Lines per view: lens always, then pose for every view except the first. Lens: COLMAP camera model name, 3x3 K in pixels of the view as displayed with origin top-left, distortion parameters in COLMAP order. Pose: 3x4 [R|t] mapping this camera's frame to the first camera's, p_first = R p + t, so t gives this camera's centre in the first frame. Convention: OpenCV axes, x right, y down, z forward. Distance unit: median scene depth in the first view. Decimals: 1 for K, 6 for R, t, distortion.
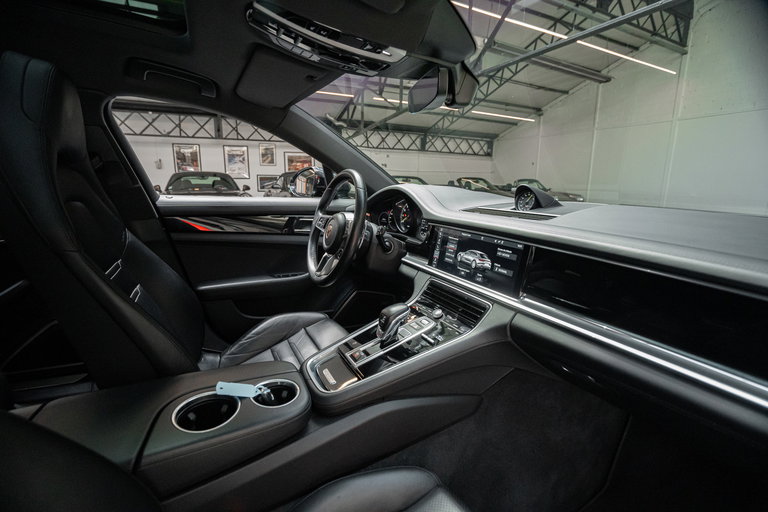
lens RADIAL K [[350.8, 0, 384.0], [0, 350.8, 256.0], [0, 0, 1]] dist [-0.063435, 0.023679]
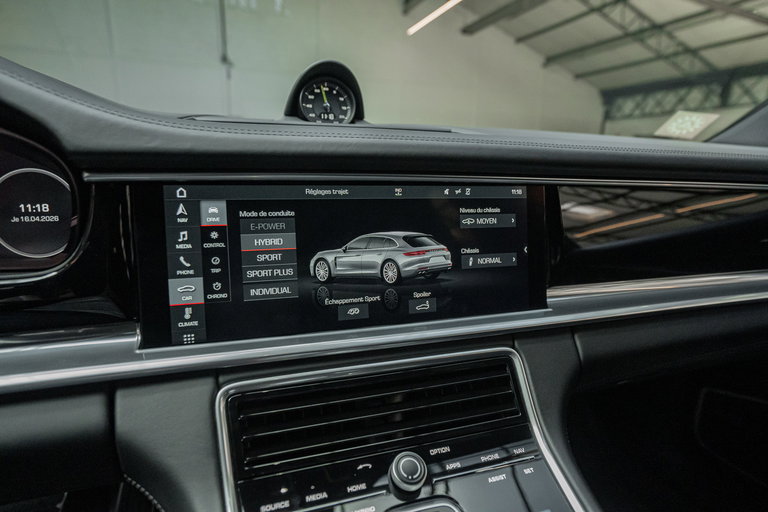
lens RADIAL K [[439.4, 0, 384.0], [0, 439.4, 256.0], [0, 0, 1]] dist [-0.000694, -0.000078]
pose [[0.141916, -0.206850, 0.968025, -0.114420], [0.187731, 0.965800, 0.178852, -0.051684], [-0.971914, 0.156347, 0.175895, 0.696891]]
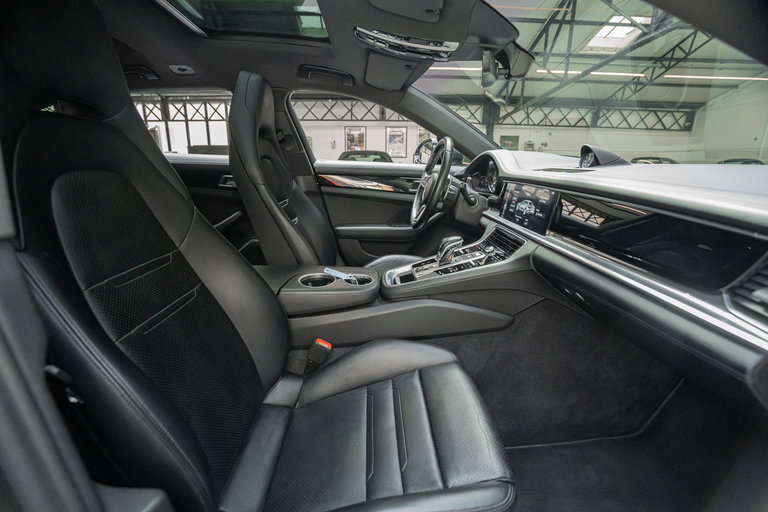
lens RADIAL K [[350.8, 0, 384.0], [0, 350.8, 256.0], [0, 0, 1]] dist [-0.063435, 0.023679]
pose [[0.906378, 0.106919, -0.408714, 0.241499], [-0.085533, 0.993852, 0.070308, 0.099613], [0.413719, -0.028767, 0.909950, -0.216094]]
